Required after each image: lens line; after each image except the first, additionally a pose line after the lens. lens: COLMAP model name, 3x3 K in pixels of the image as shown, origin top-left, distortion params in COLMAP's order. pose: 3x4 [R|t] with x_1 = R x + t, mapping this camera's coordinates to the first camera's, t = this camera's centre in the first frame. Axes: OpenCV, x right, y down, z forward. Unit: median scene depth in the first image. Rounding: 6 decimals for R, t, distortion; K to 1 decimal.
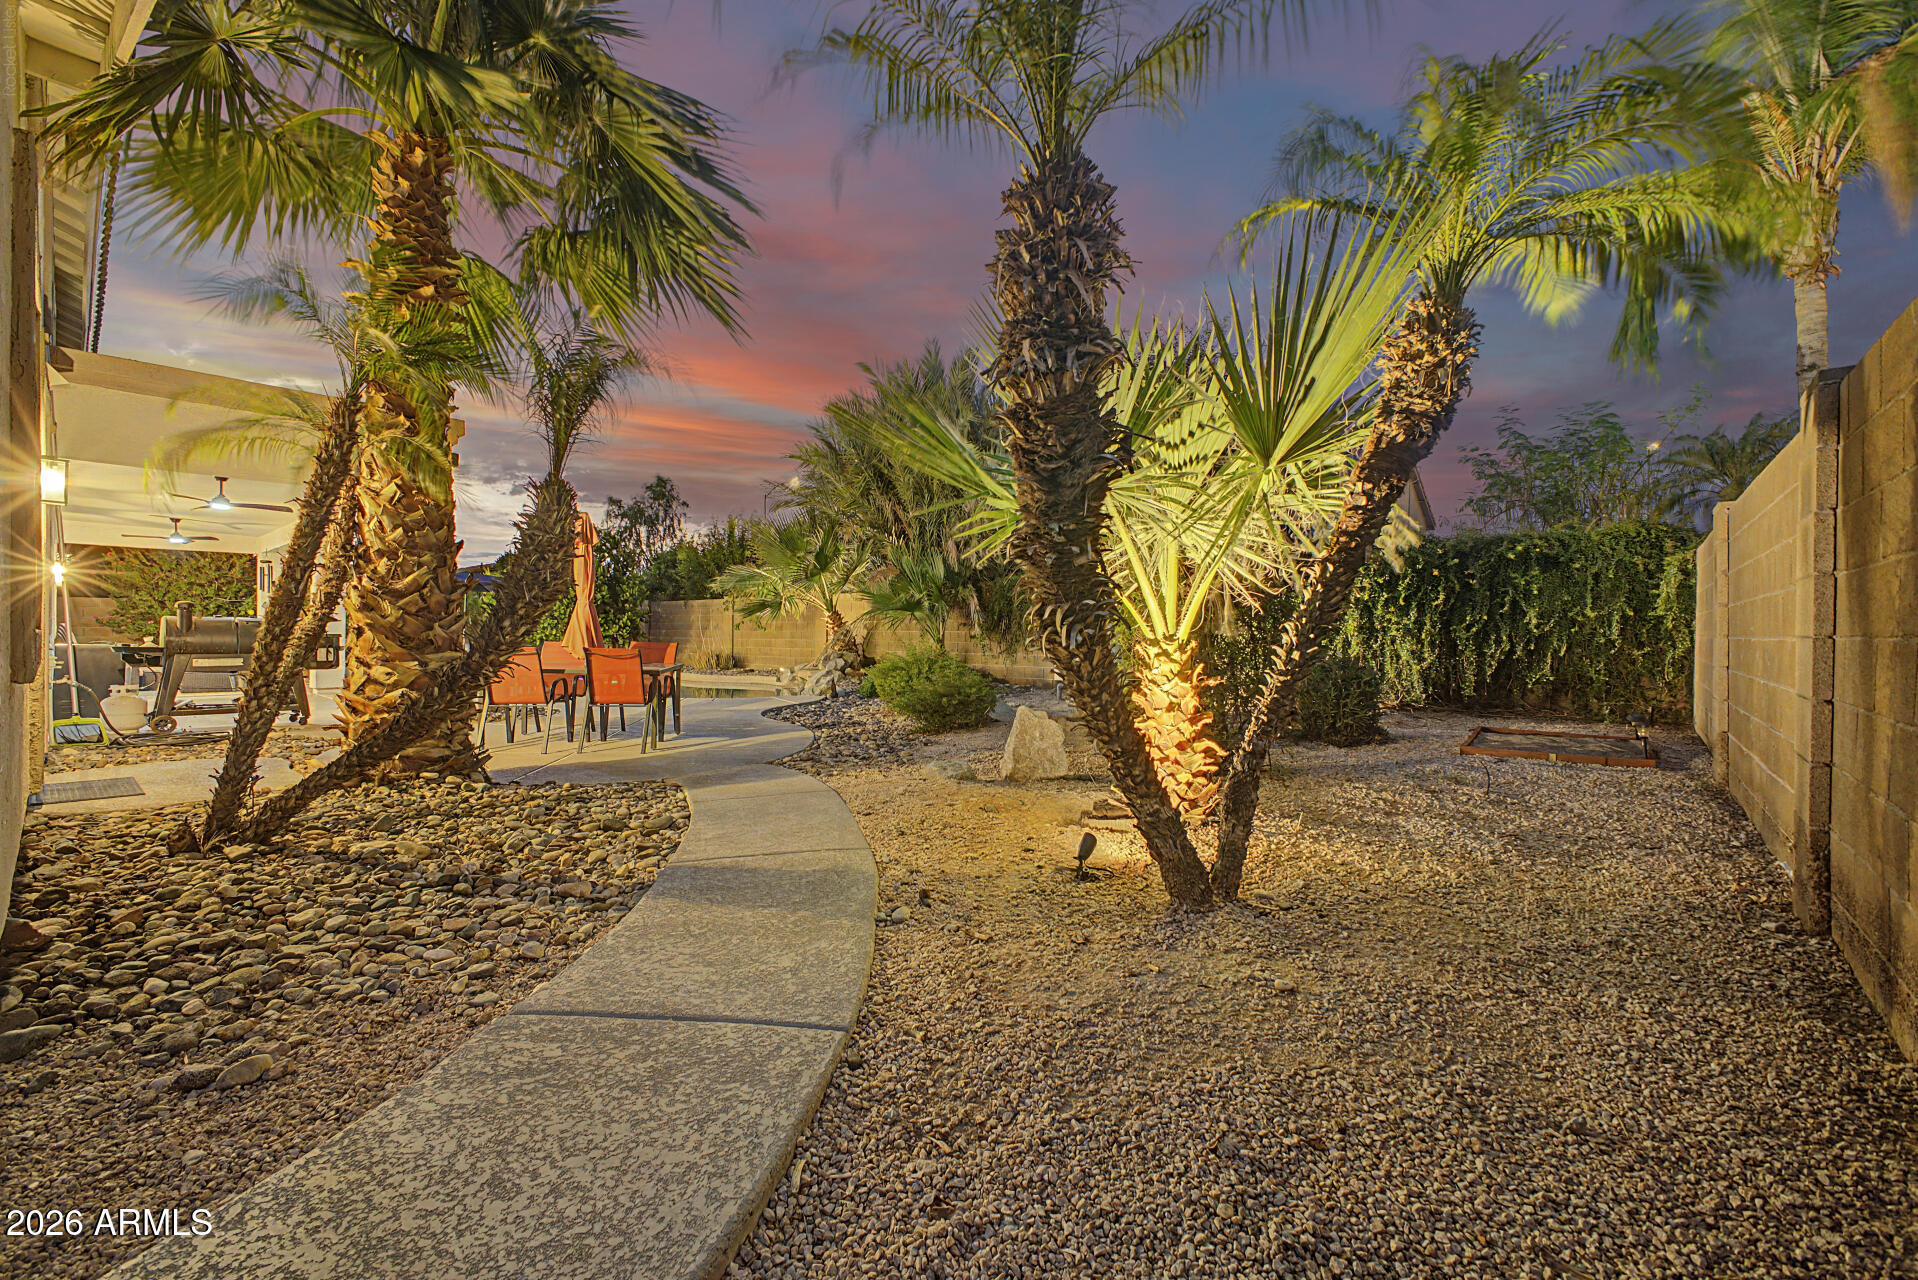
lens RADIAL K [[820.4, 0, 959.0], [0, 820.4, 640.0], [0, 0, 1]] dist [0.037216, 0.000078]
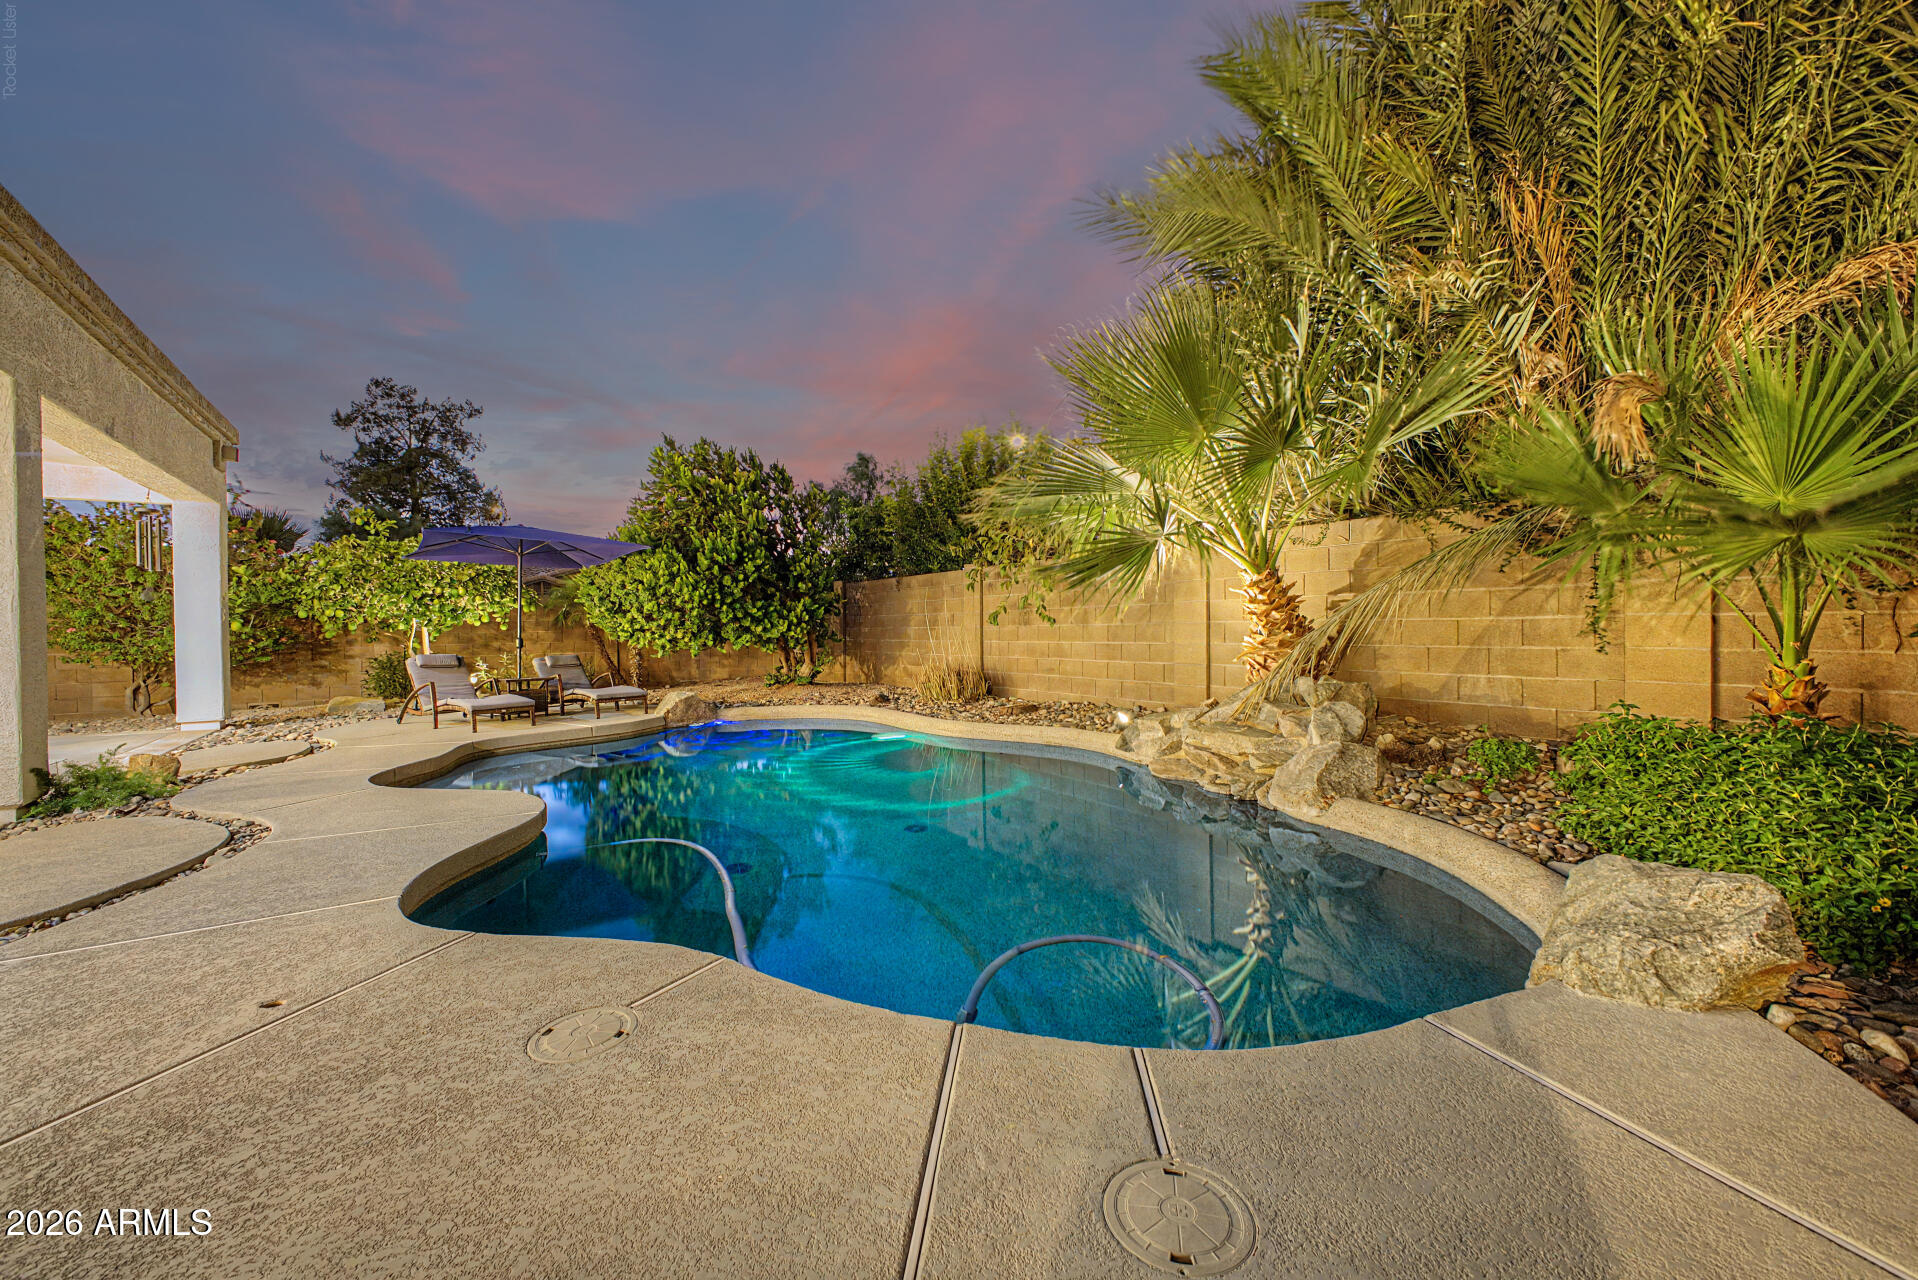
lens RADIAL K [[820.4, 0, 959.0], [0, 820.4, 640.0], [0, 0, 1]] dist [0.037216, 0.000078]
pose [[0.972547, -0.010993, -0.232448, -0.164889], [0.011877, 0.999927, 0.002405, -0.004174], [0.232404, -0.005100, 0.972606, 0.472237]]
